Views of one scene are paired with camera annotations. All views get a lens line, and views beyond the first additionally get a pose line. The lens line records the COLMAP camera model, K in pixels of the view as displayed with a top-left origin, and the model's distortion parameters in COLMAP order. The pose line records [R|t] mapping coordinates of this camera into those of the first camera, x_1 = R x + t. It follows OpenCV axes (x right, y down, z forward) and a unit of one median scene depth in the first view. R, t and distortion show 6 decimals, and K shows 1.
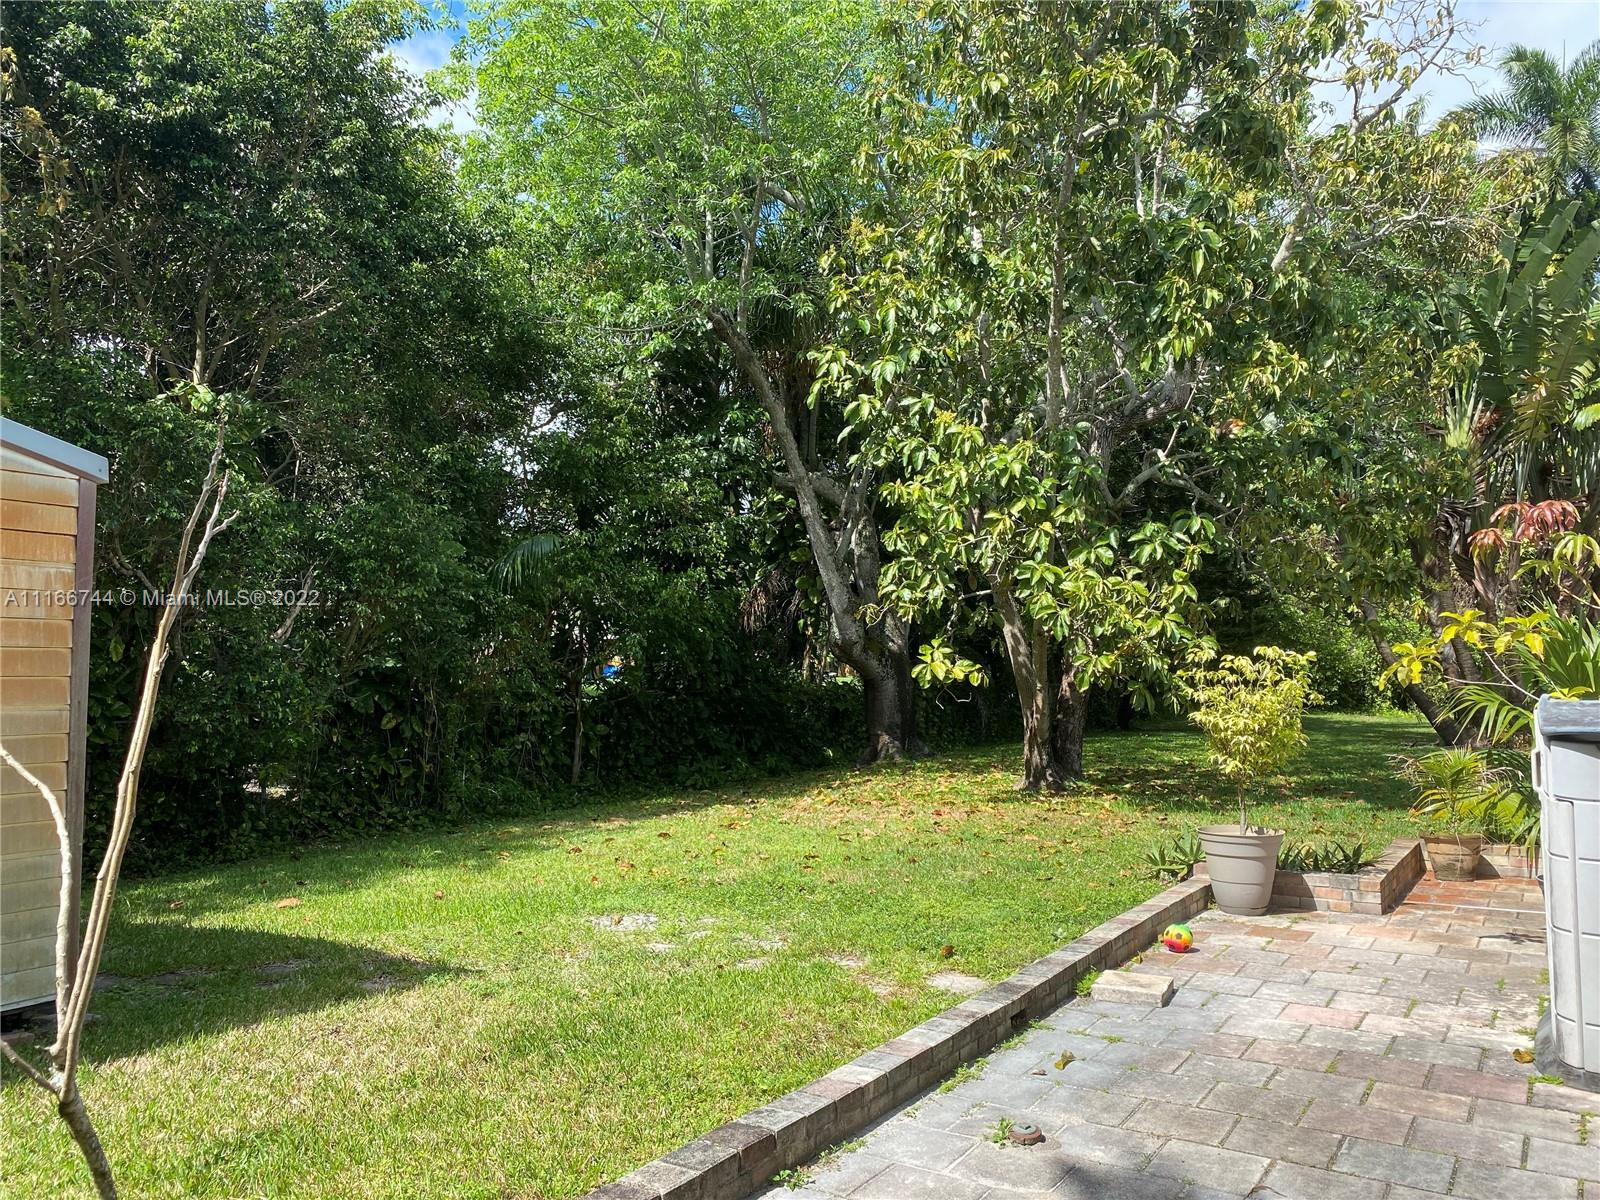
lens RADIAL K [[1223.7, 0, 793.5], [0, 1223.7, 598.2], [0, 0, 1]] dist [0.054594, -0.094286]
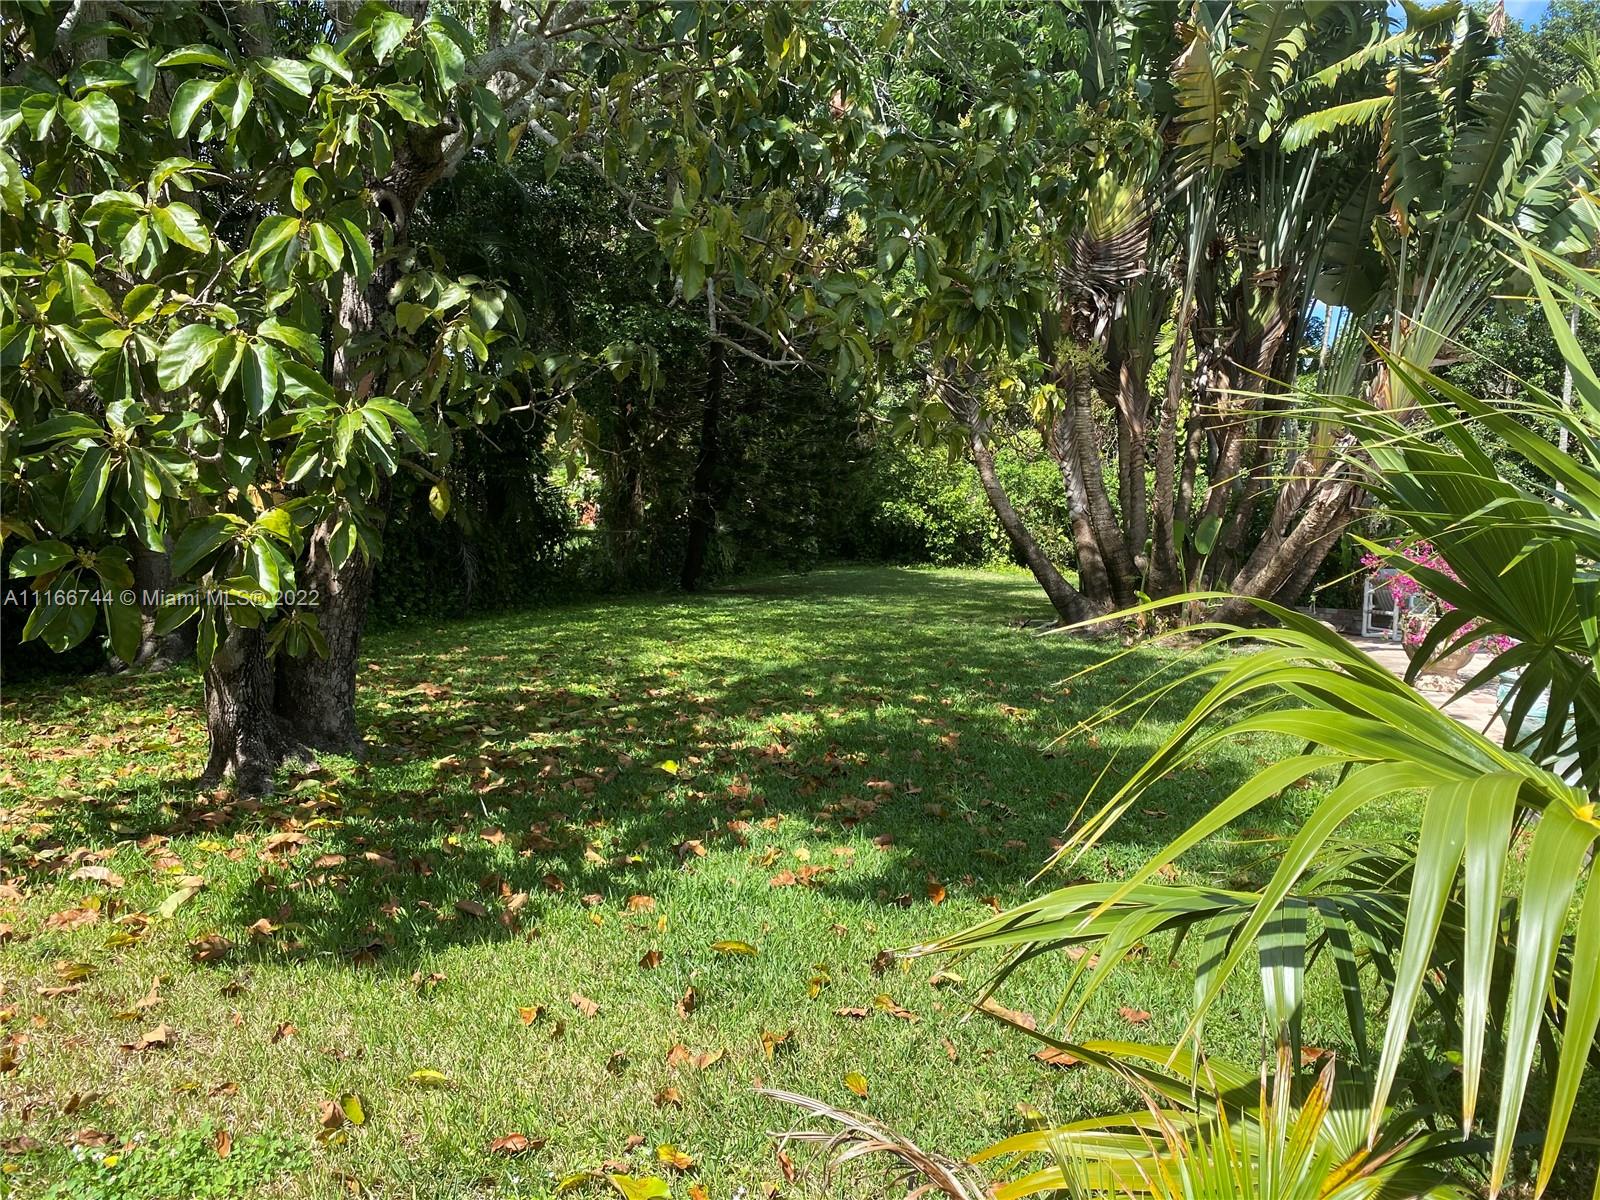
lens RADIAL K [[1223.7, 0, 793.5], [0, 1223.7, 598.2], [0, 0, 1]] dist [0.054594, -0.094286]
pose [[0.962685, -0.008912, 0.270477, 0.181502], [-0.024034, 0.992693, 0.118249, 0.025349], [-0.269554, -0.120337, 0.955437, 0.366733]]
